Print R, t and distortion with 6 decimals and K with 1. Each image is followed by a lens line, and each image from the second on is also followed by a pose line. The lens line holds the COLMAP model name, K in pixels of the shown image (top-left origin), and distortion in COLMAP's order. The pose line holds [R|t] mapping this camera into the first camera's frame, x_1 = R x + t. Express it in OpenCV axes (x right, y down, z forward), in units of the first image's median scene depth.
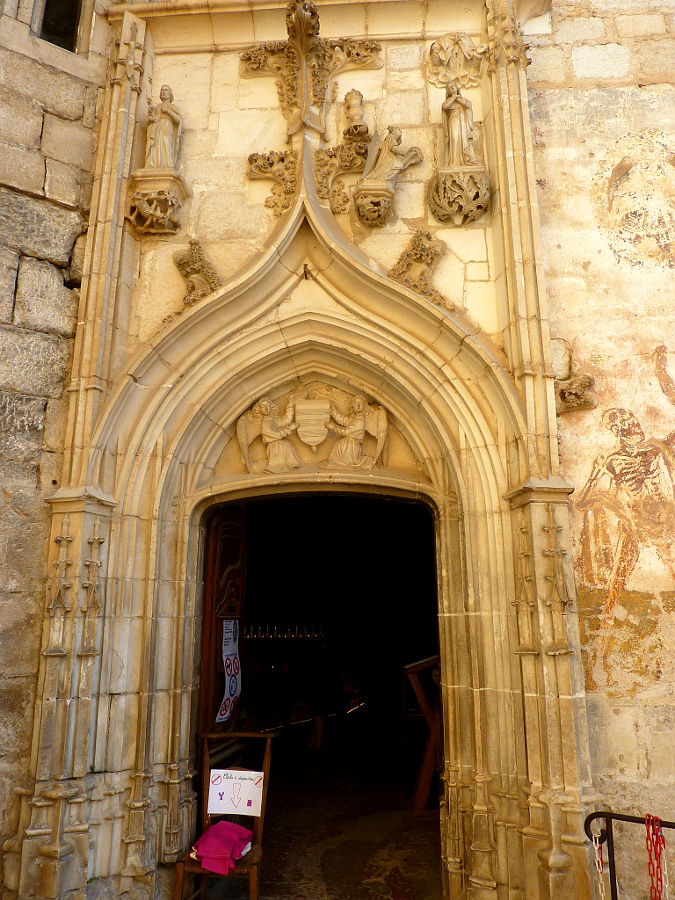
lens RADIAL K [[671.3, 0, 337.5], [0, 671.3, 450.0], [0, 0, 1]] dist [0.000968, -0.033537]
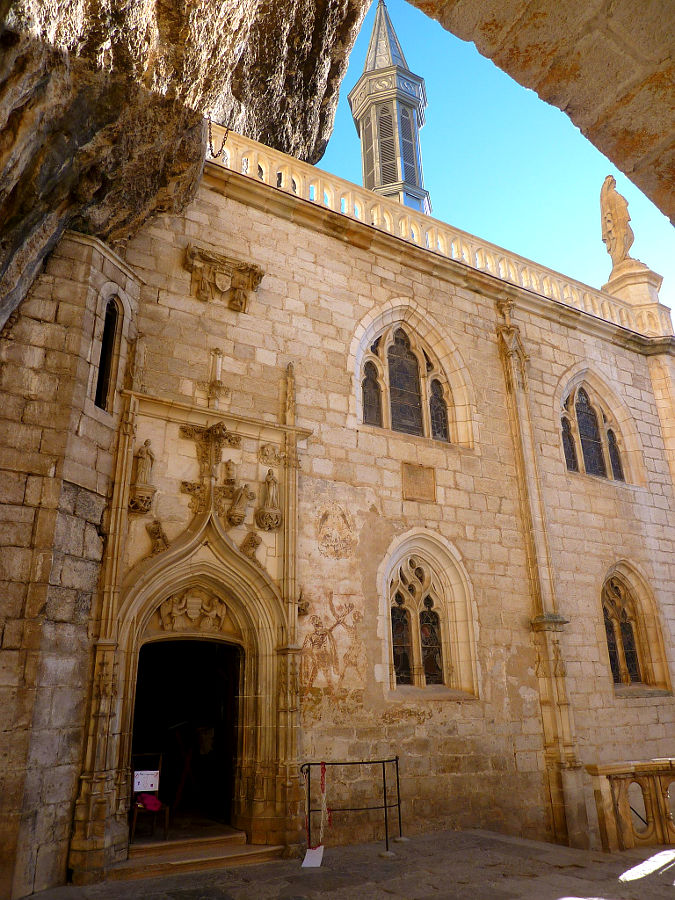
lens RADIAL K [[671.3, 0, 337.5], [0, 671.3, 450.0], [0, 0, 1]] dist [0.000968, -0.033537]
pose [[0.818784, 0.191898, 0.541081, -1.005117], [-0.126474, 0.979620, -0.156043, -0.282147], [-0.559998, 0.059333, 0.826367, -1.197632]]
